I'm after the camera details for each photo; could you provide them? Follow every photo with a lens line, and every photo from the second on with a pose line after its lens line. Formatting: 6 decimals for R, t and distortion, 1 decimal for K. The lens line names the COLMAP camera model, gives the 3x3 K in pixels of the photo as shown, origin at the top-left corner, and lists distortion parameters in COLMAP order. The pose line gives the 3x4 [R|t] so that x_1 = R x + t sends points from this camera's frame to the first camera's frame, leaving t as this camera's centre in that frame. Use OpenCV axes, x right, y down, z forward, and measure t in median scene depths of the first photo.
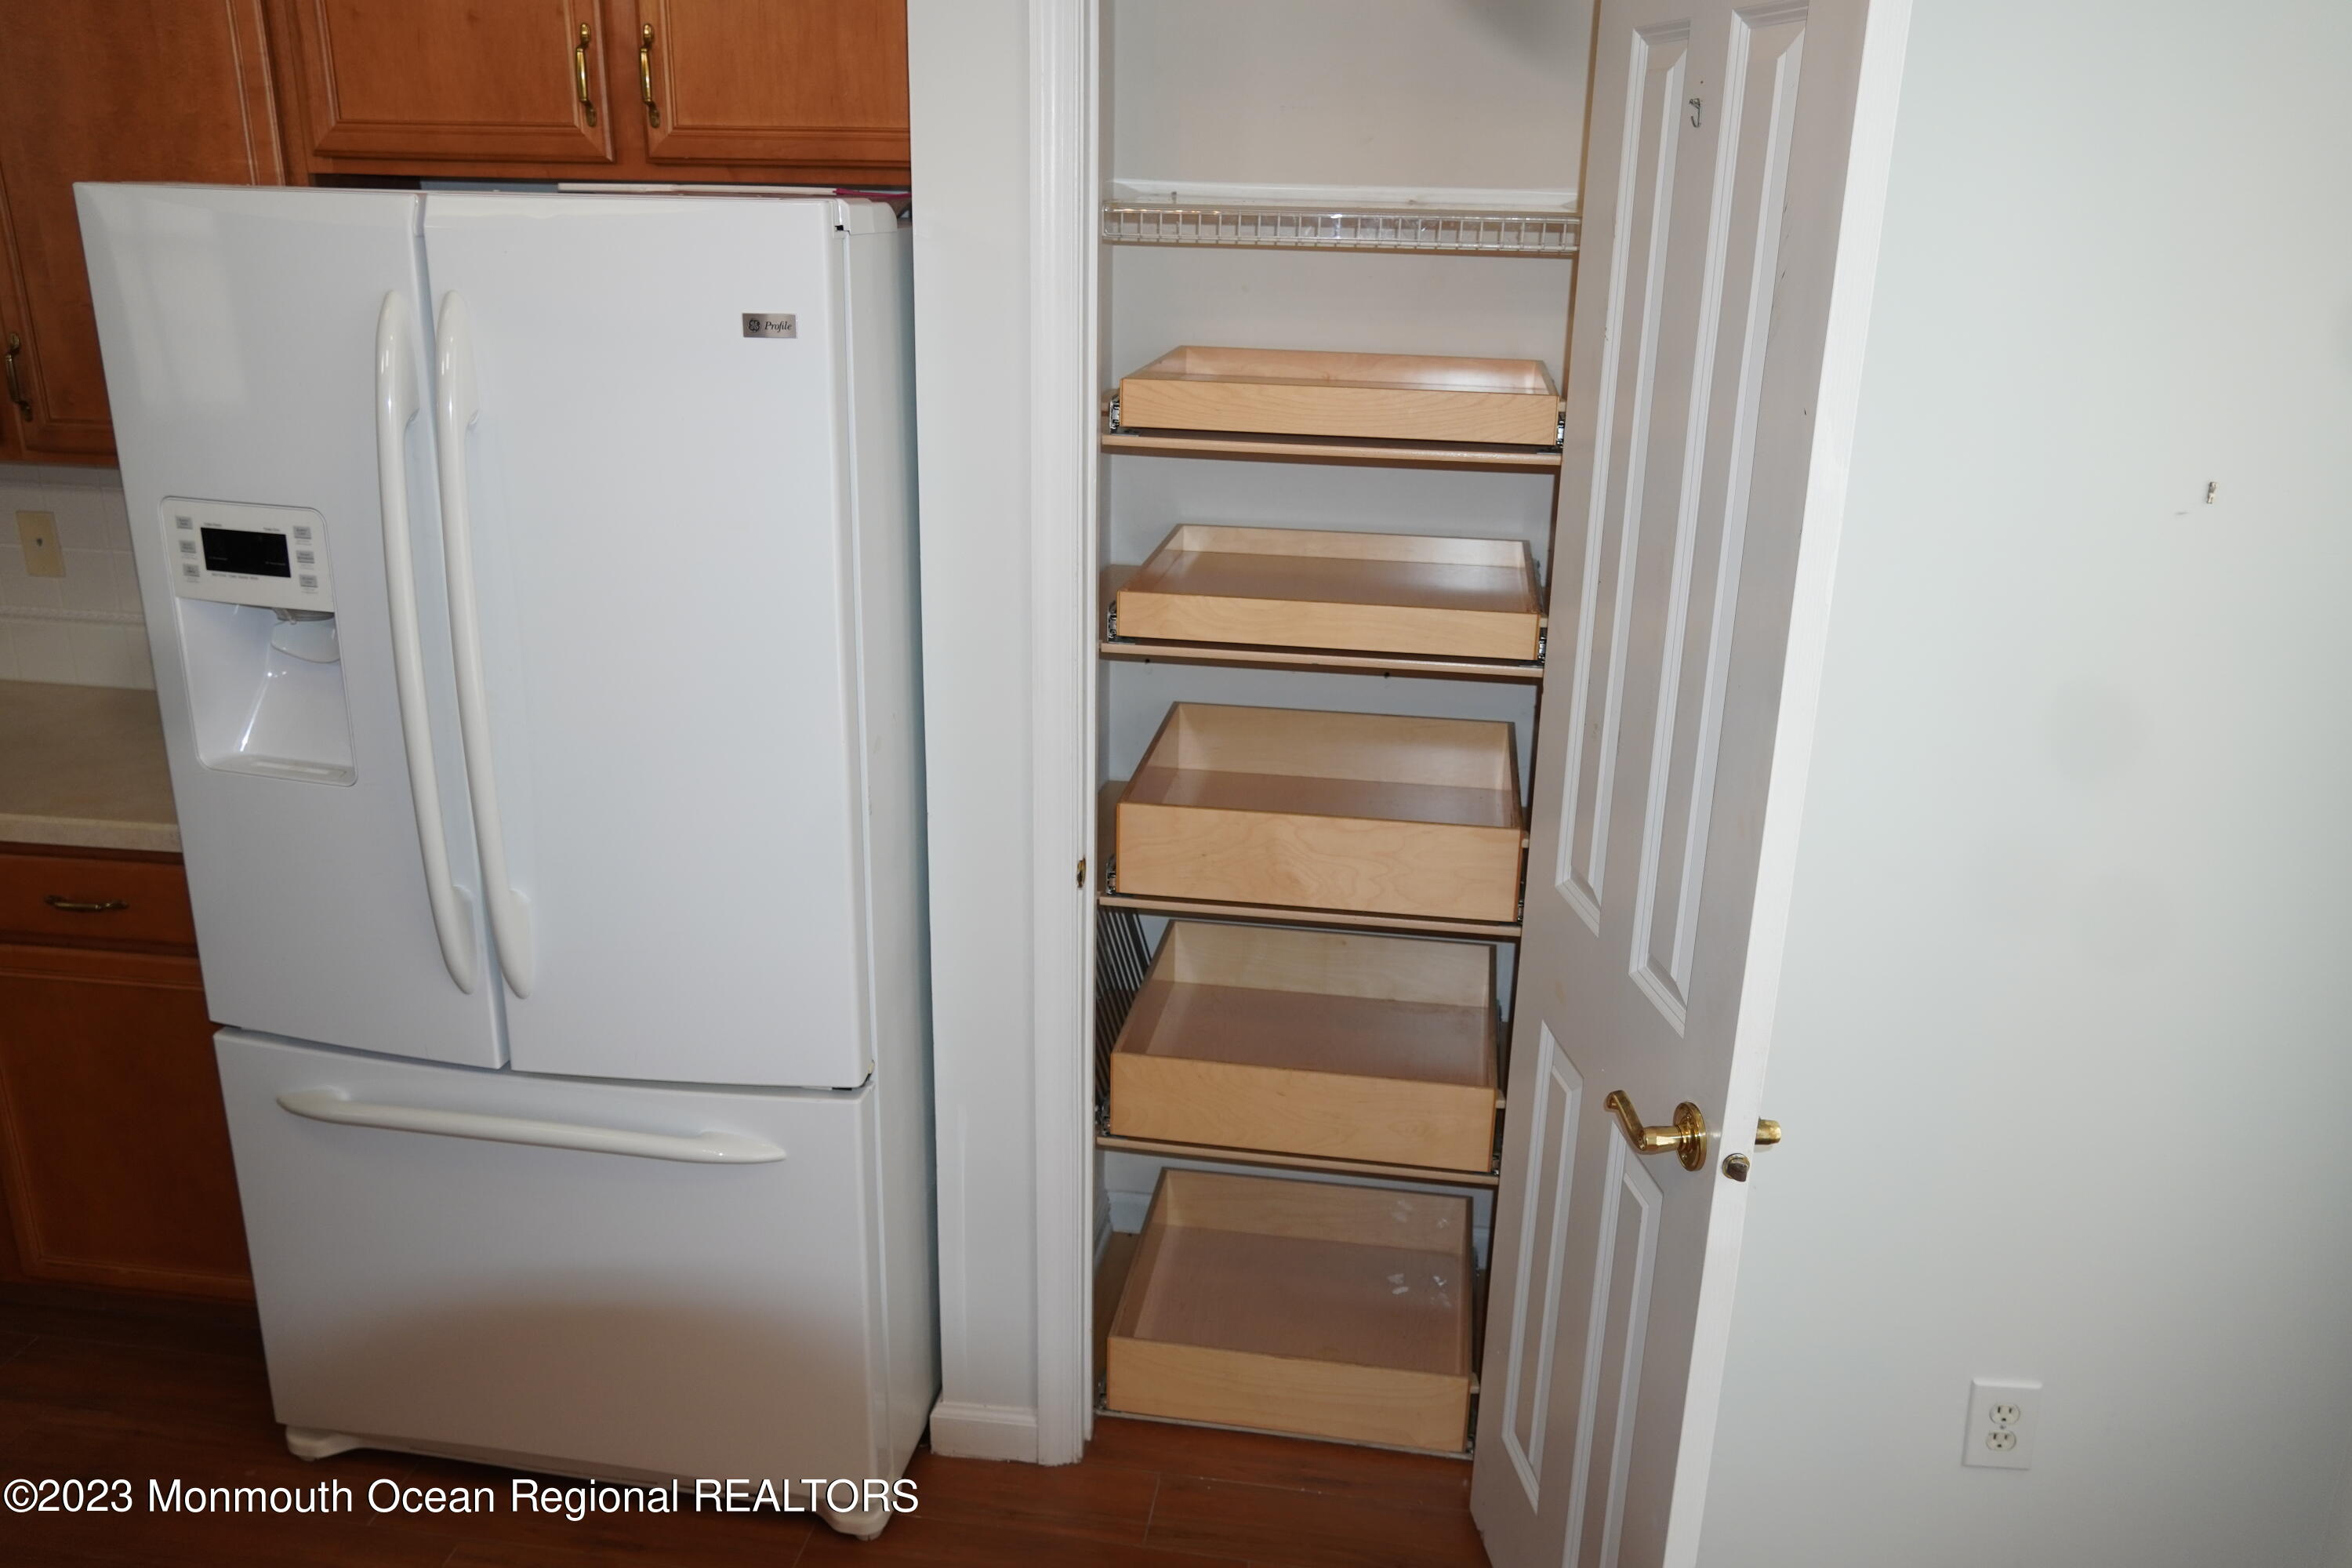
lens RADIAL K [[1776.1, 0, 1176.0], [0, 1776.1, 784.0], [0, 0, 1]] dist [-0.003670, 0.006406]
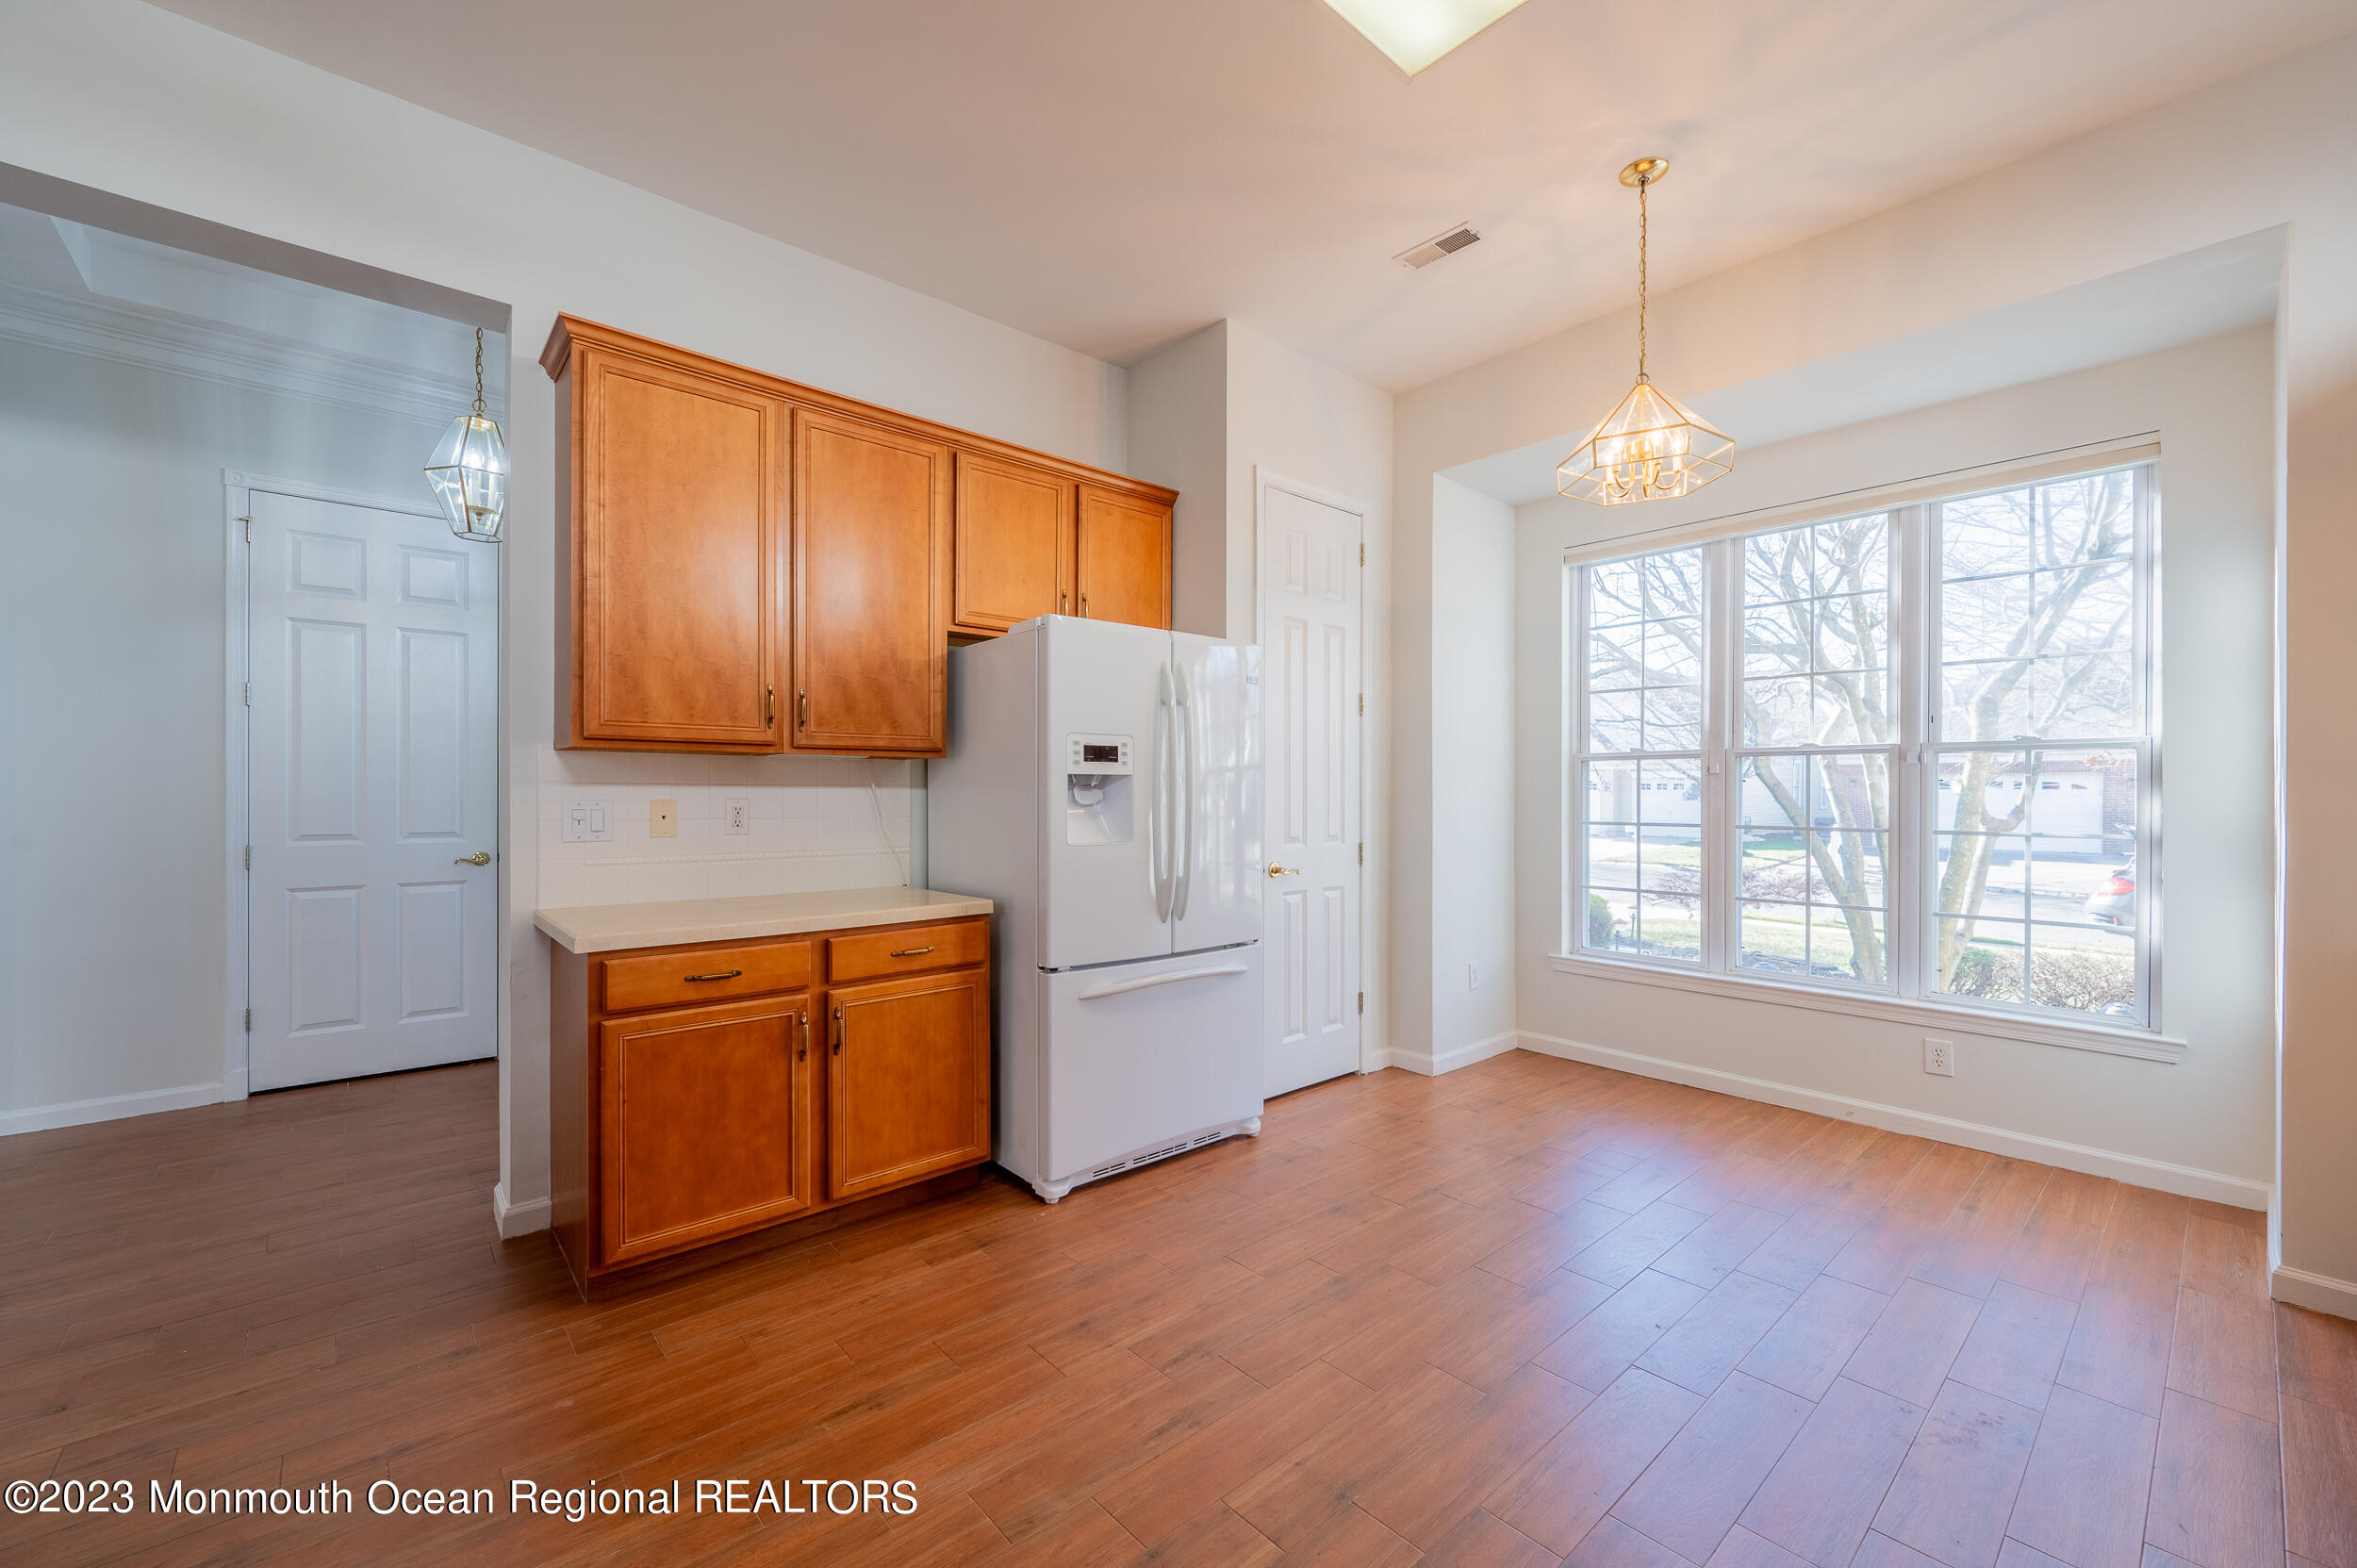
lens RADIAL K [[923.3, 0, 1178.3], [0, 923.3, 795.8], [0, 0, 1]] dist [-0.001146, 0.000005]
pose [[0.637456, -0.020289, 0.770219, -1.475293], [0.258071, 0.947533, -0.188628, 0.208843], [-0.725981, 0.319013, 0.609247, 0.116339]]
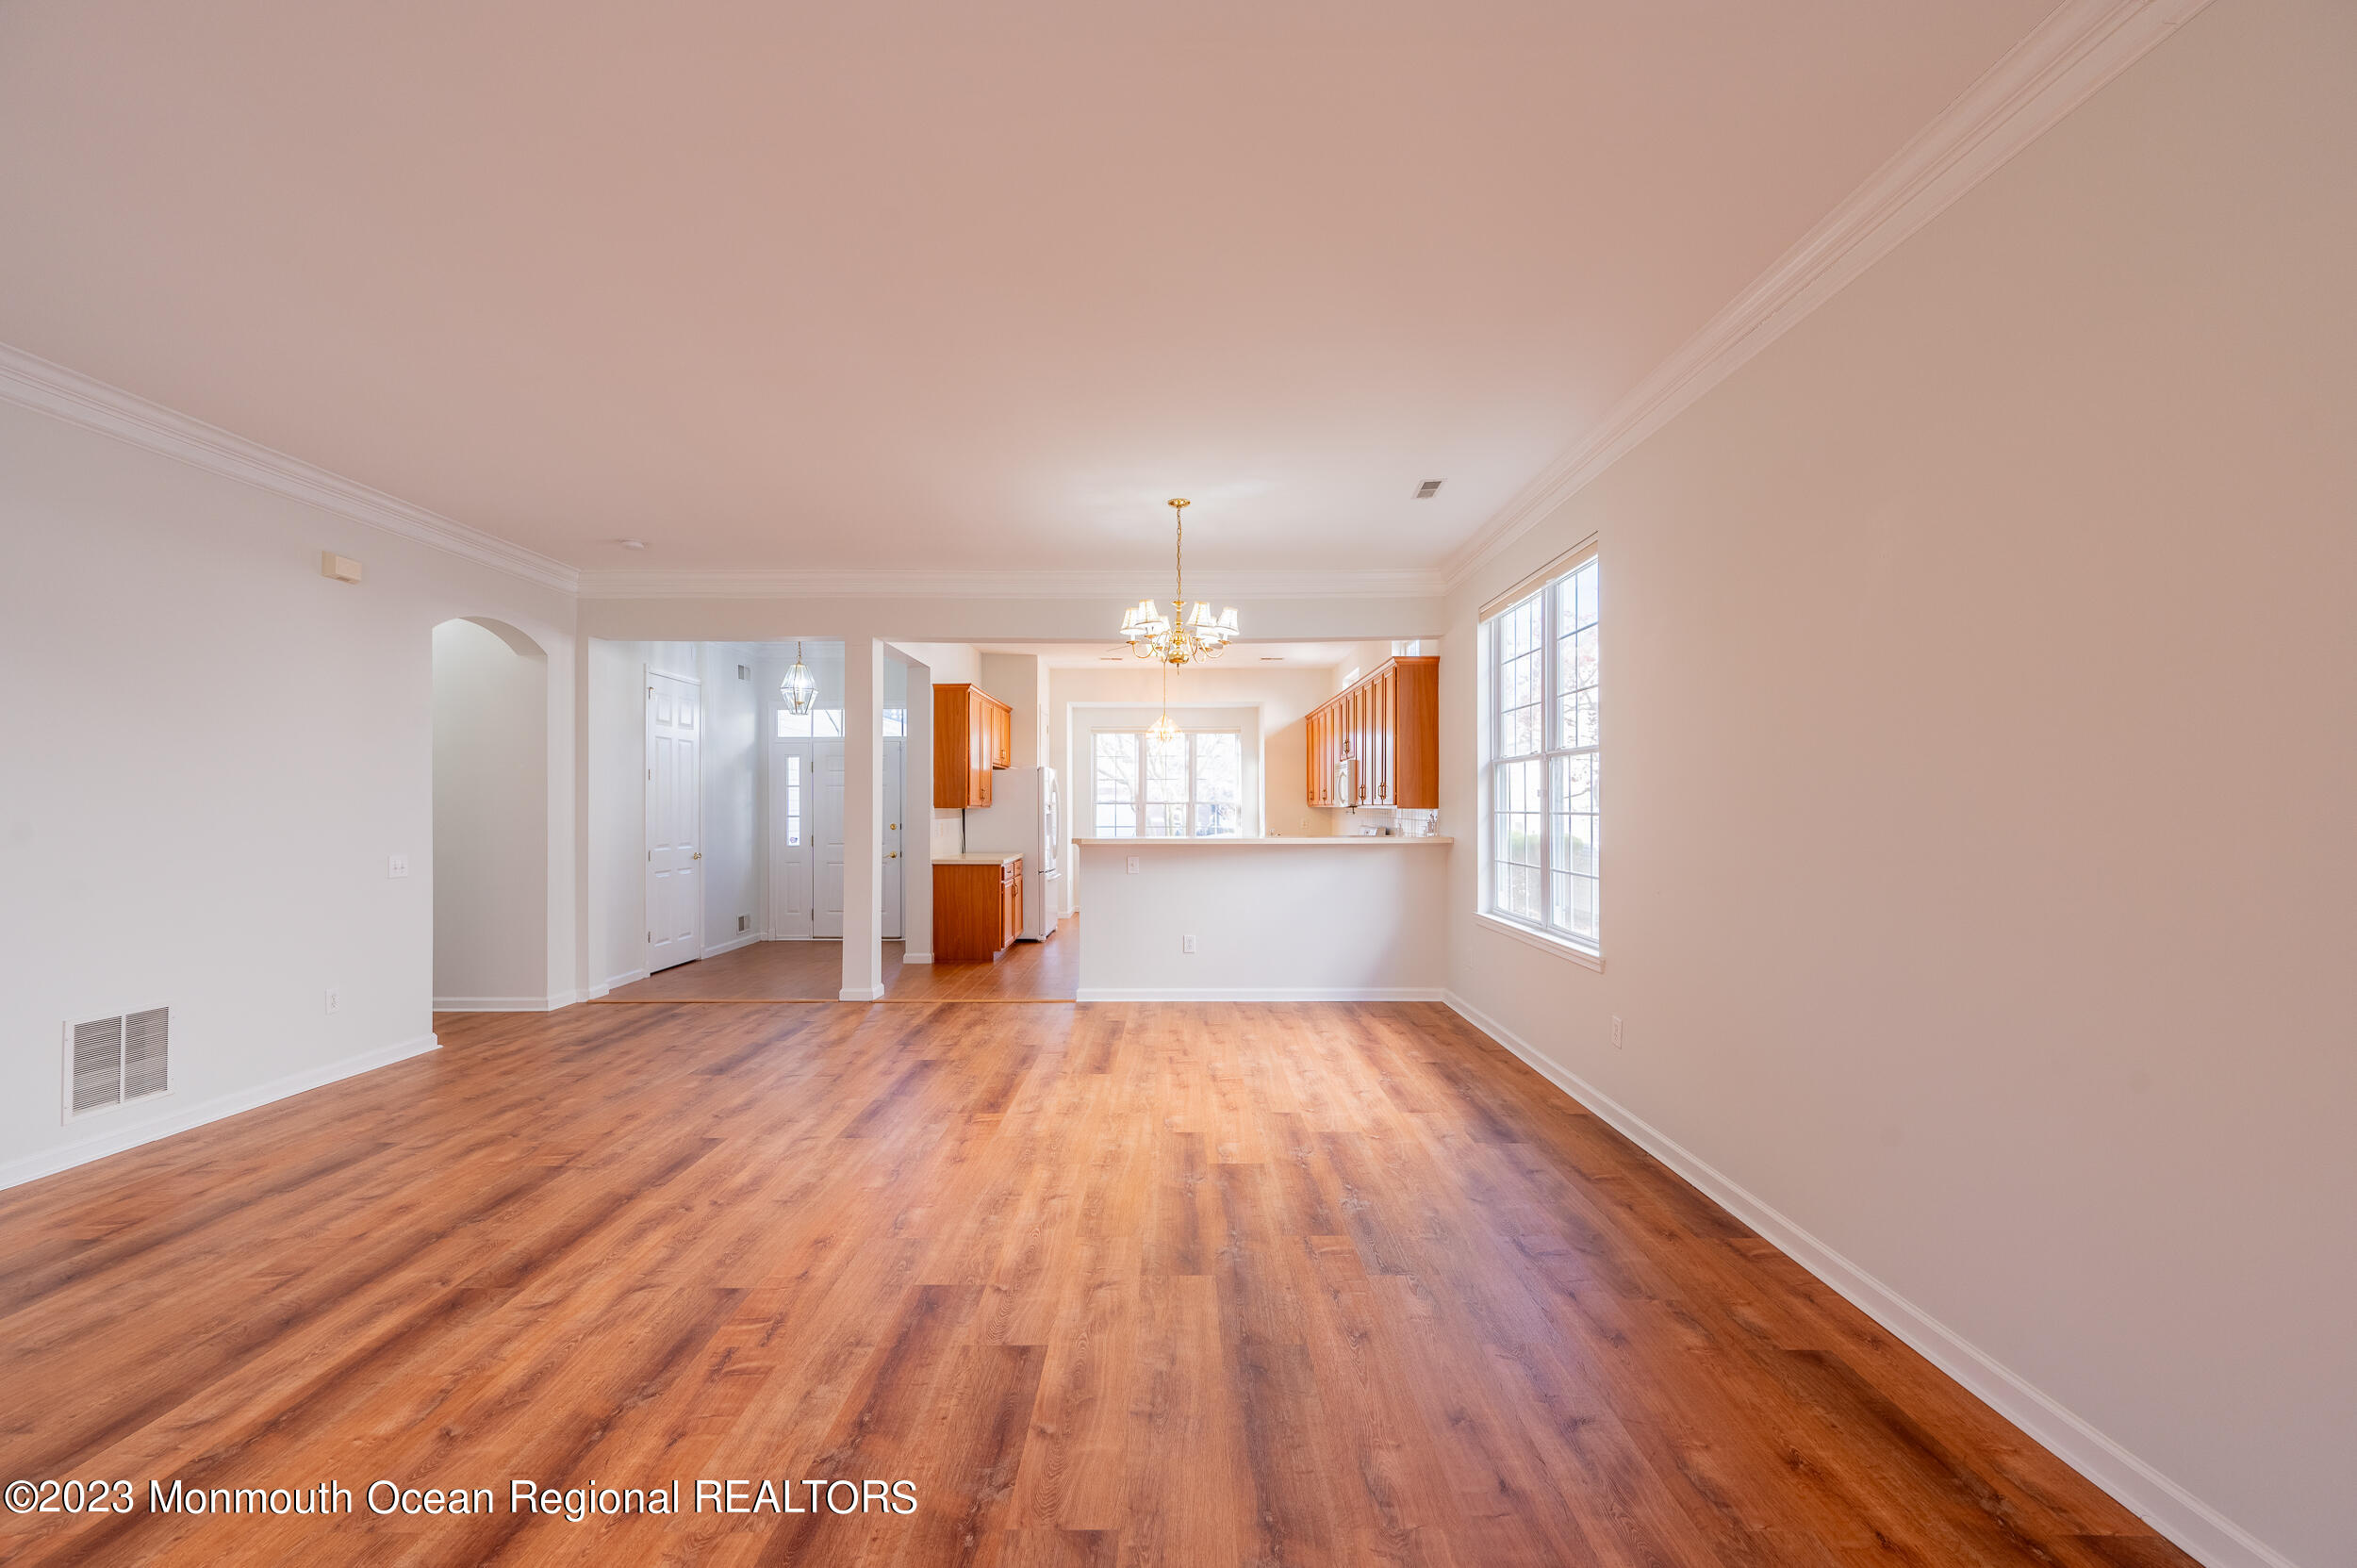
lens RADIAL K [[941.3, 0, 1173.0], [0, 941.3, 801.7], [0, 0, 1]] dist [-0.001289, -0.000104]
pose [[-0.161325, -0.014133, 0.986800, -5.020142], [0.319919, 0.945155, 0.065838, -0.256451], [-0.933609, 0.326317, -0.147956, 1.085995]]
